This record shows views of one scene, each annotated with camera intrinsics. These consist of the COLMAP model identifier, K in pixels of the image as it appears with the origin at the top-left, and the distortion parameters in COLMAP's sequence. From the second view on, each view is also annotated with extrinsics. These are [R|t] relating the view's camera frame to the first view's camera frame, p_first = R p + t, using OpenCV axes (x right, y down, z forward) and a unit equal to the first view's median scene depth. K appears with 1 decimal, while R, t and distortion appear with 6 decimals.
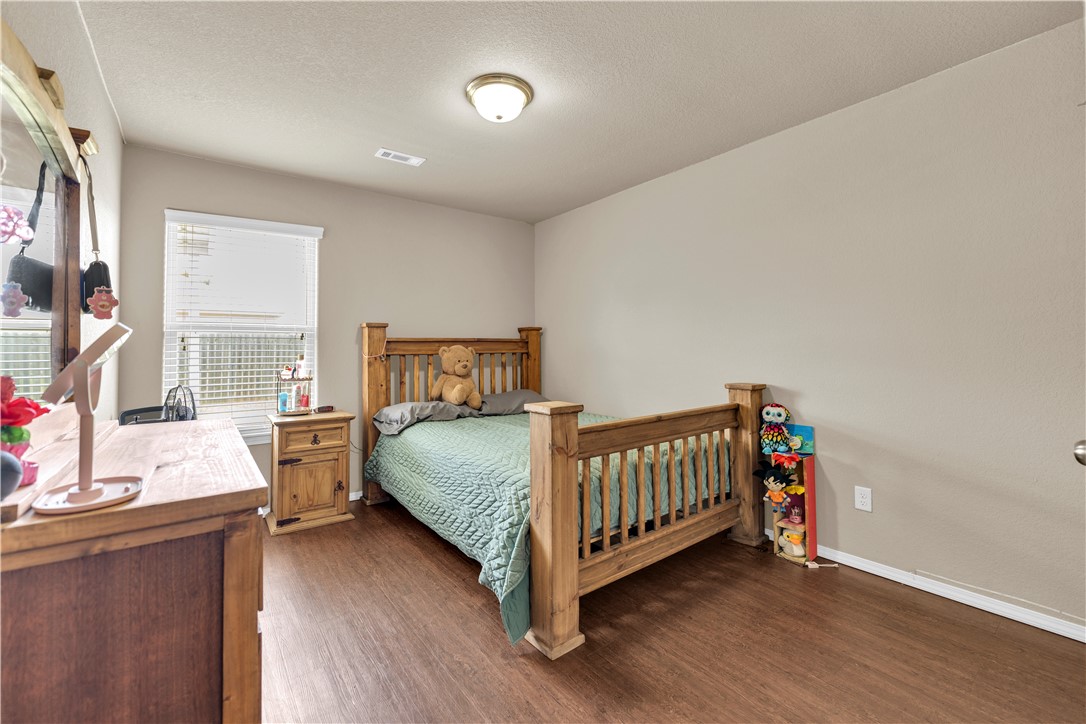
lens RADIAL K [[451.0, 0, 538.5], [0, 451.0, 330.5], [0, 0, 1]] dist [-0.000956, -0.000030]
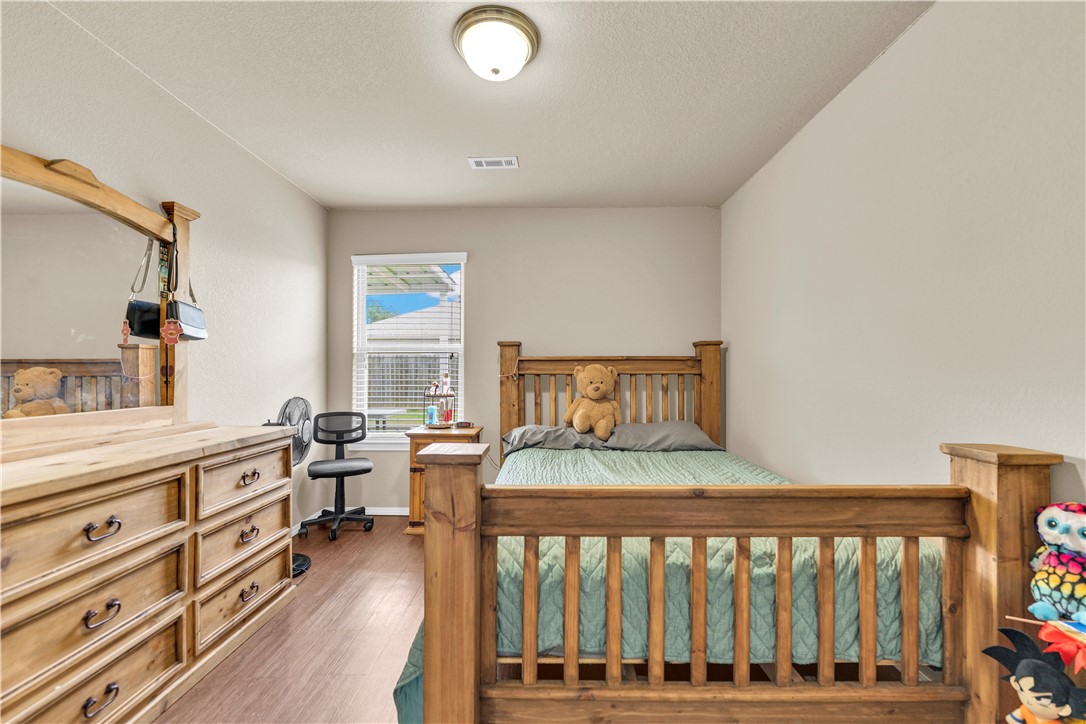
lens RADIAL K [[445.0, 0, 540.7], [0, 445.0, 362.4], [0, 0, 1]] dist [-0.002483, -0.000094]
pose [[0.785693, -0.001962, -0.618614, 0.351823], [0.019145, 0.999593, 0.021147, 0.011482], [0.618321, -0.028458, 0.785411, 0.340245]]
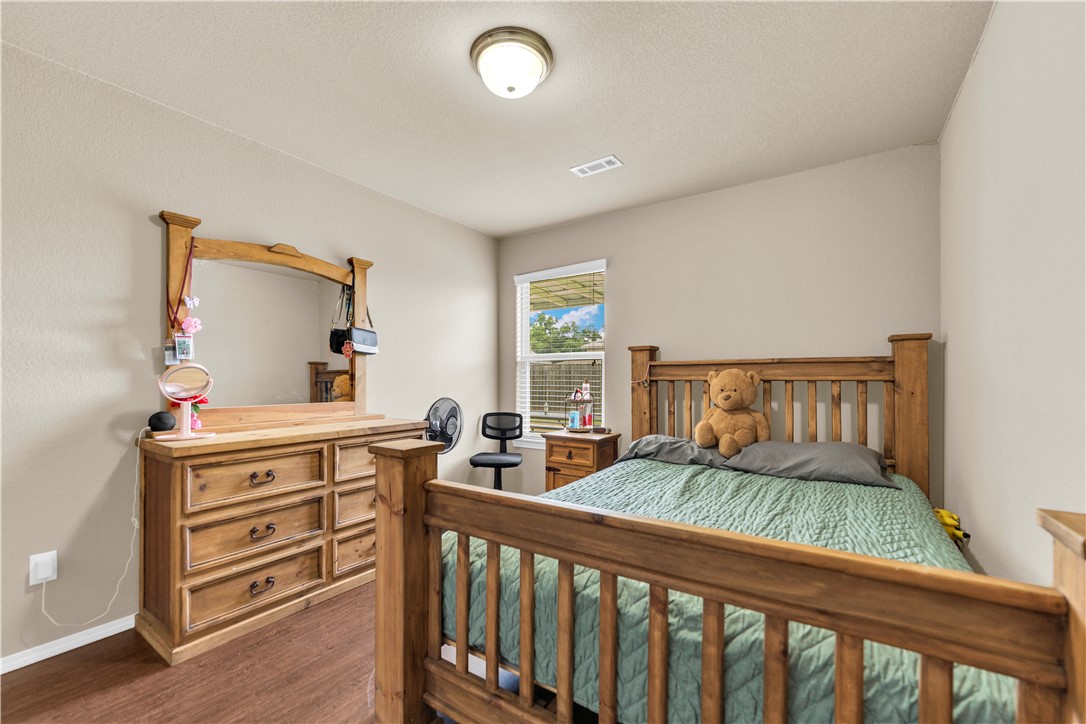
lens RADIAL K [[444.5, 0, 541.5], [0, 444.5, 369.2], [0, 0, 1]] dist [-0.003106, -0.000090]
pose [[0.321898, -0.007636, -0.946743, 0.538263], [0.039024, 0.999225, 0.005209, 0.022476], [0.945970, -0.038622, 0.321947, 0.610542]]
